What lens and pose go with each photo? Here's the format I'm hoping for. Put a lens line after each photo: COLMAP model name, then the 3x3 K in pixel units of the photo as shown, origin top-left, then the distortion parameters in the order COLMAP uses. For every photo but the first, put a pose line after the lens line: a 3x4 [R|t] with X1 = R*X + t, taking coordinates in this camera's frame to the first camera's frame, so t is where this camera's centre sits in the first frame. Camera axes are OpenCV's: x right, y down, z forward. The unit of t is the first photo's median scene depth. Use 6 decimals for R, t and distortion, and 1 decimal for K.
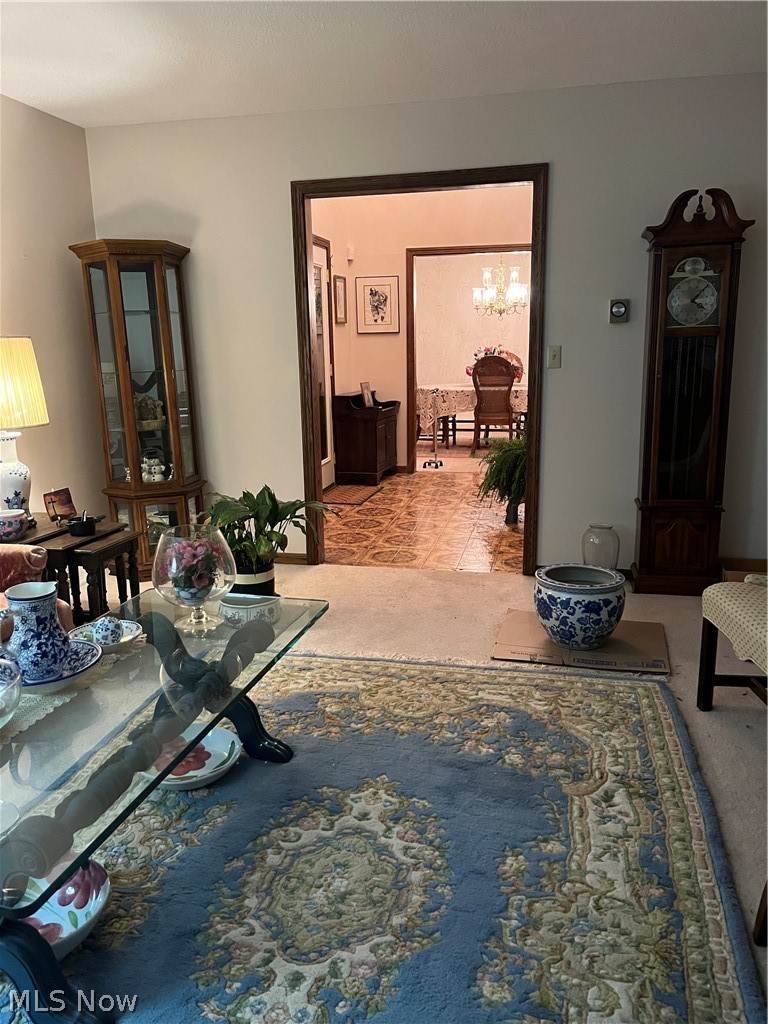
lens RADIAL K [[758.0, 0, 381.6], [0, 758.0, 523.8], [0, 0, 1]] dist [0.031127, -0.071307]
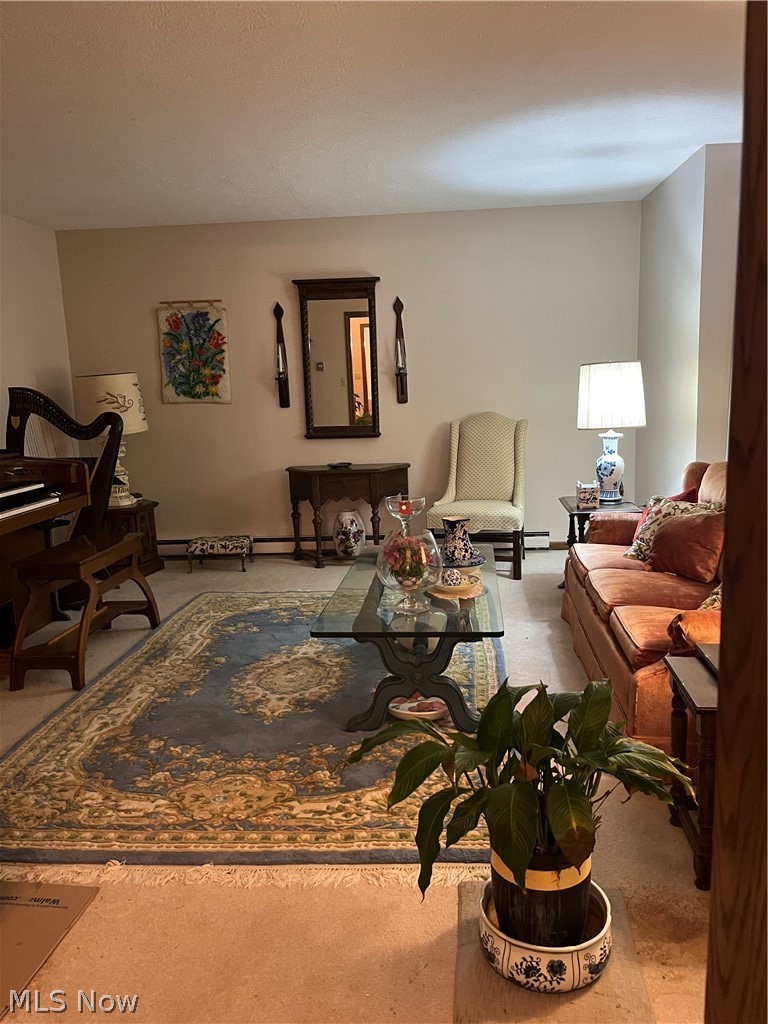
lens RADIAL K [[758.0, 0, 381.6], [0, 758.0, 523.8], [0, 0, 1]] dist [0.031127, -0.071307]
pose [[-0.987054, 0.082560, -0.137511, -0.034450], [0.019880, 0.913708, 0.405884, -0.431120], [0.159155, 0.397895, -0.903520, 1.794836]]
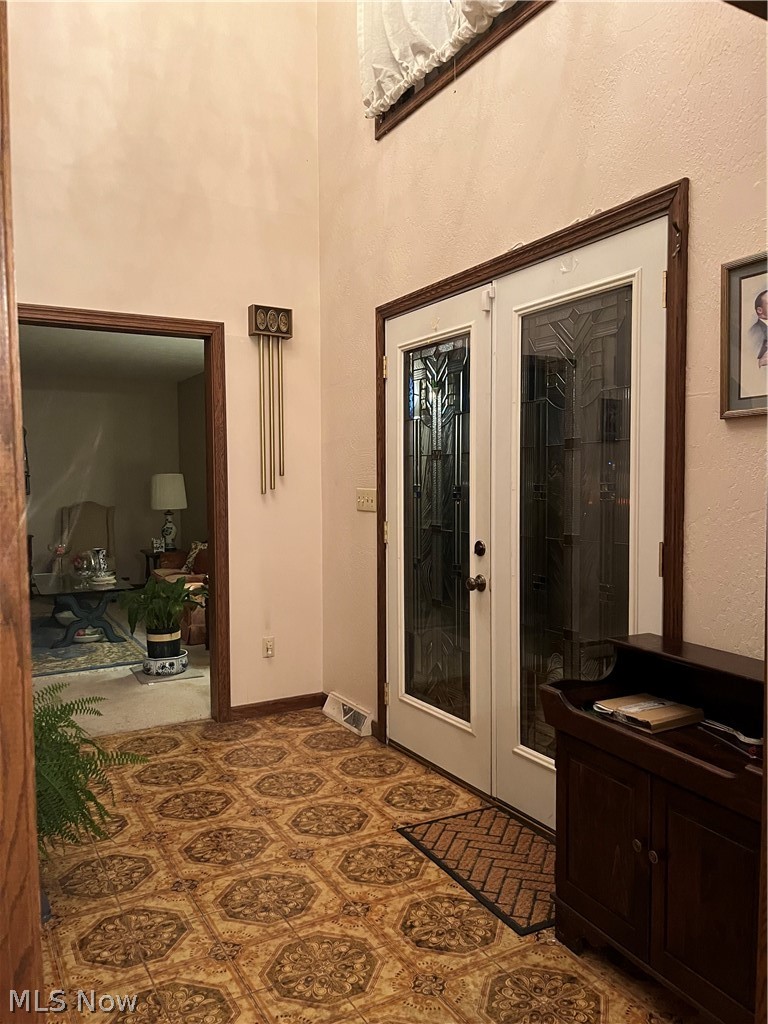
lens RADIAL K [[758.0, 0, 381.6], [0, 758.0, 523.8], [0, 0, 1]] dist [0.031127, -0.071307]
pose [[-0.736998, 0.062915, -0.672960, 0.648086], [-0.136724, 0.961197, 0.239597, -0.730609], [0.661922, 0.268592, -0.699798, 3.002667]]
